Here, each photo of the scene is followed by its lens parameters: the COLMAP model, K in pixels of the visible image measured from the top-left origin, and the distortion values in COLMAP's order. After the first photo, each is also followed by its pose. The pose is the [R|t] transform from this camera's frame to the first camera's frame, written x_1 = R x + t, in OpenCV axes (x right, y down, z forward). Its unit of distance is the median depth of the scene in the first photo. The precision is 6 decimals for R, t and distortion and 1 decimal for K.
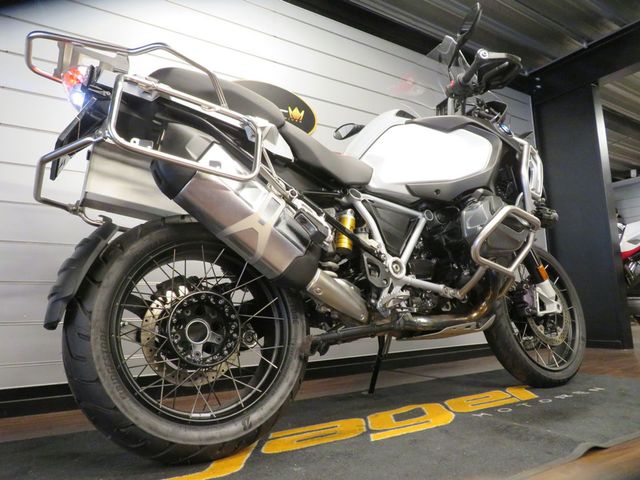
lens RADIAL K [[460.2, 0, 321.3], [0, 460.2, 242.8], [0, 0, 1]] dist [-0.013889, 0.014756]
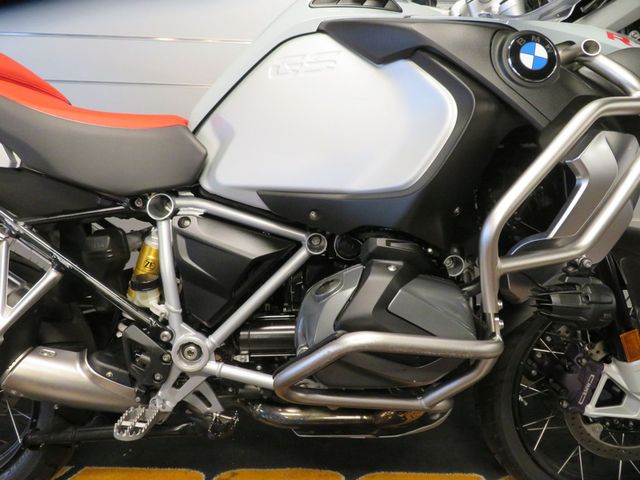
lens RADIAL K [[460.2, 0, 317.6], [0, 460.2, 242.1], [0, 0, 1]] dist [-0.013889, 0.014756]
pose [[0.849405, 0.228124, -0.475890, 0.543314], [0.014461, 0.891348, 0.453090, -0.334835], [0.527543, -0.391739, 0.753816, 0.682152]]
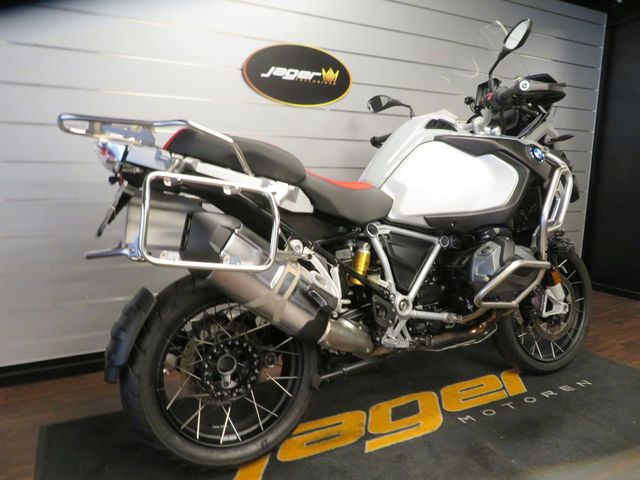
lens RADIAL K [[460.2, 0, 321.4], [0, 460.2, 243.0], [0, 0, 1]] dist [-0.013889, 0.014756]
pose [[0.994407, 0.063989, -0.084022, 0.049907], [-0.035311, 0.951211, 0.306514, -0.410889], [0.099536, -0.301833, 0.948151, -0.017873]]
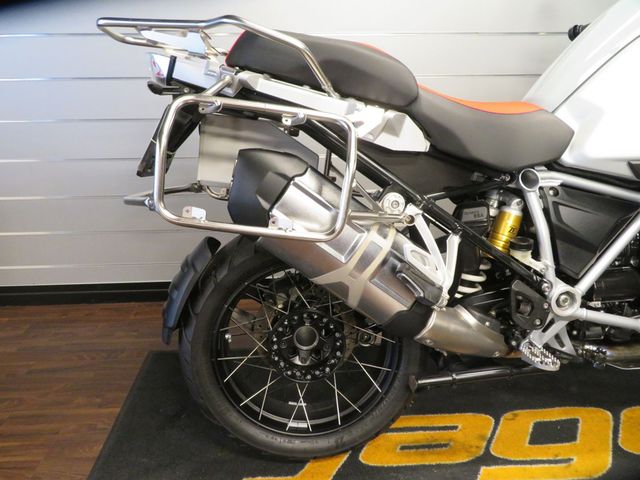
lens RADIAL K [[460.2, 0, 317.7], [0, 460.2, 242.3], [0, 0, 1]] dist [-0.013889, 0.014756]
pose [[0.867055, 0.196582, -0.457790, 0.136295], [0.053187, 0.877090, 0.477371, -0.378746], [0.495366, -0.438255, 0.750030, 0.309500]]
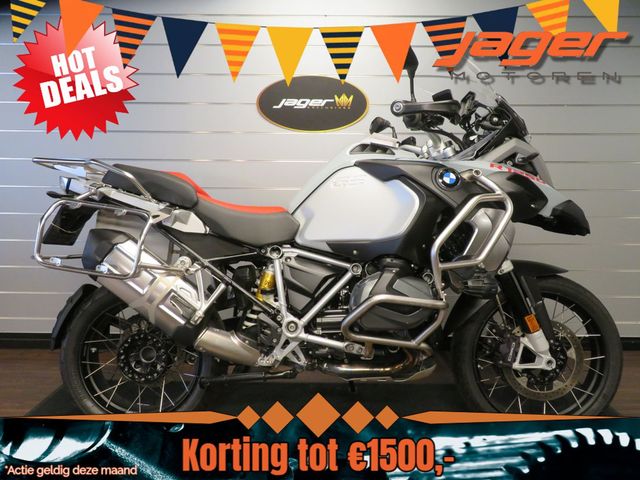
lens RADIAL K [[460.2, 0, 319.4], [0, 460.2, 242.3], [0, 0, 1]] dist [-0.013889, 0.014756]
pose [[0.838163, 0.115179, -0.533120, 0.785325], [0.044162, 0.959907, 0.276817, -0.448800], [0.543630, -0.255562, 0.799472, 0.180993]]
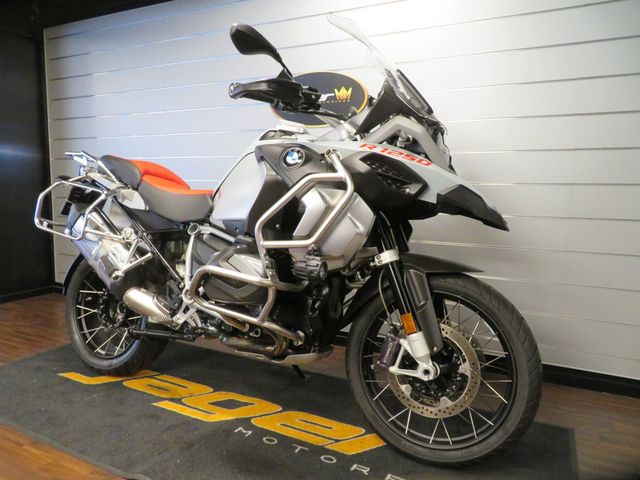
lens RADIAL K [[460.2, 0, 318.0], [0, 460.2, 243.6], [0, 0, 1]] dist [-0.013889, 0.014756]
pose [[0.504916, 0.148400, -0.850316, 1.375516], [0.090061, 0.970676, 0.222883, -0.327811], [0.858457, -0.189118, 0.476745, 0.714278]]
